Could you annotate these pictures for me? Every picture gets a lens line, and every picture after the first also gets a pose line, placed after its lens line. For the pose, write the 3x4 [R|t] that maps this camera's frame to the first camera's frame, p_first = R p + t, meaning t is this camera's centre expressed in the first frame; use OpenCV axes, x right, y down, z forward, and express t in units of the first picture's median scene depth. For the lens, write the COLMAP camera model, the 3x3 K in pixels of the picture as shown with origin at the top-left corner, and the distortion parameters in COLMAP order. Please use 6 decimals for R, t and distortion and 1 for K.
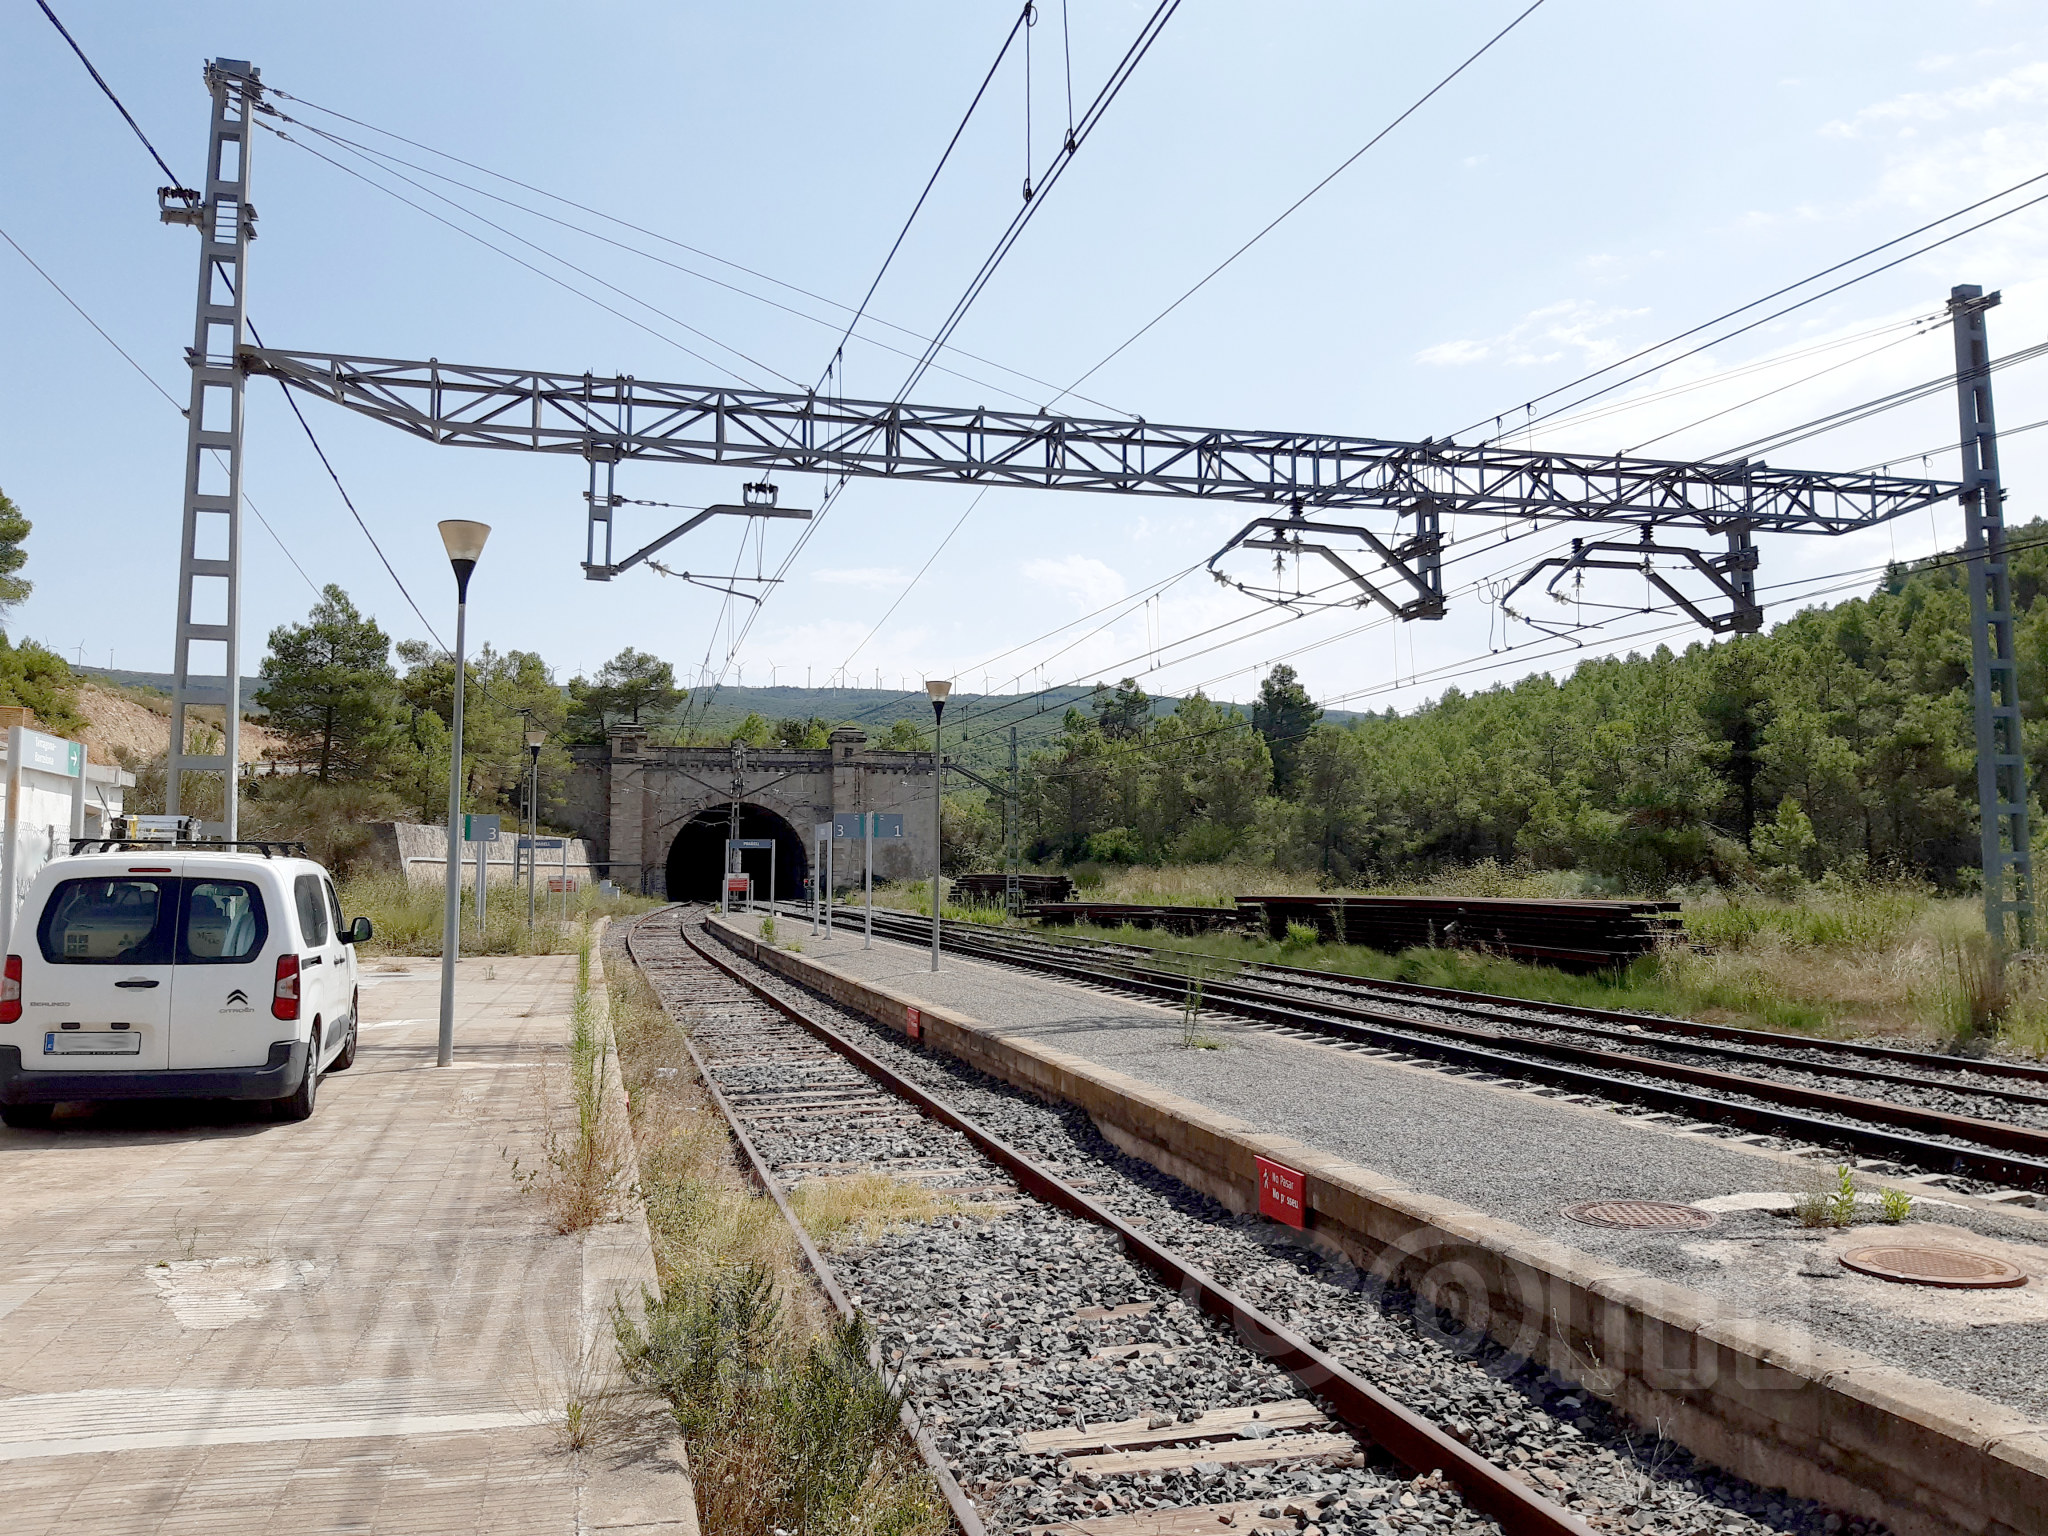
lens RADIAL K [[1587.6, 0, 1041.8], [0, 1587.6, 745.2], [0, 0, 1]] dist [0.110127, -0.193182]
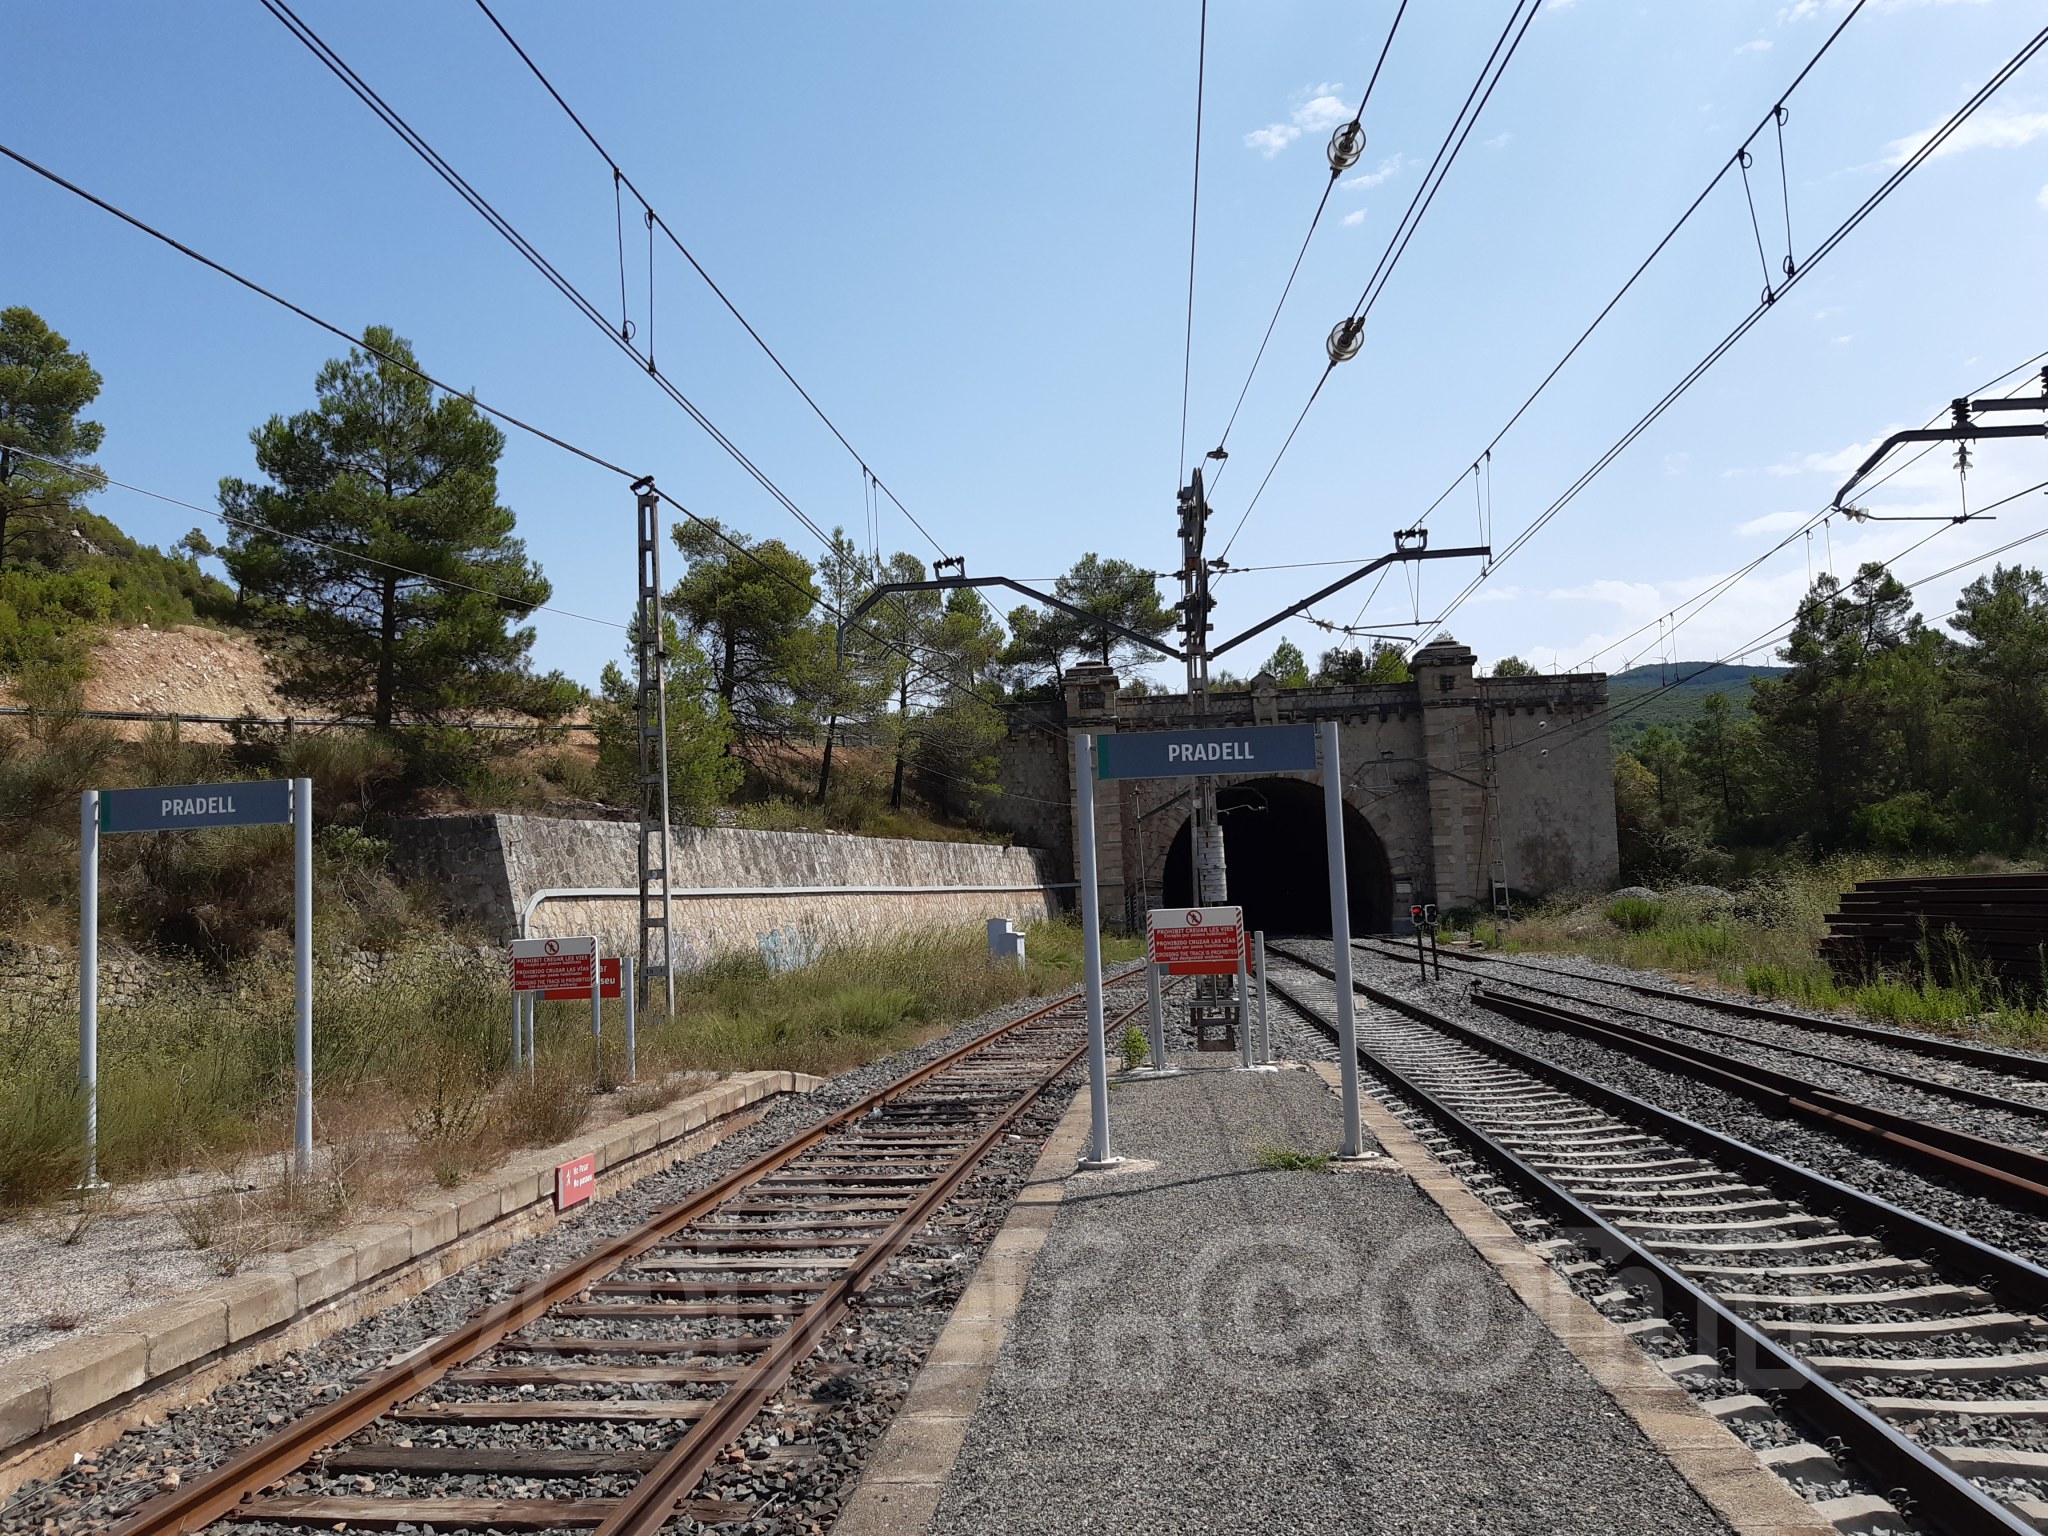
lens RADIAL K [[1600.9, 0, 1035.5], [0, 1600.9, 745.5], [0, 0, 1]] dist [0.111447, -0.223923]
pose [[0.938732, -0.071292, -0.337194, -0.090767], [0.068502, 0.997447, -0.020180, 0.041320], [0.337772, -0.004155, 0.941219, 0.536282]]
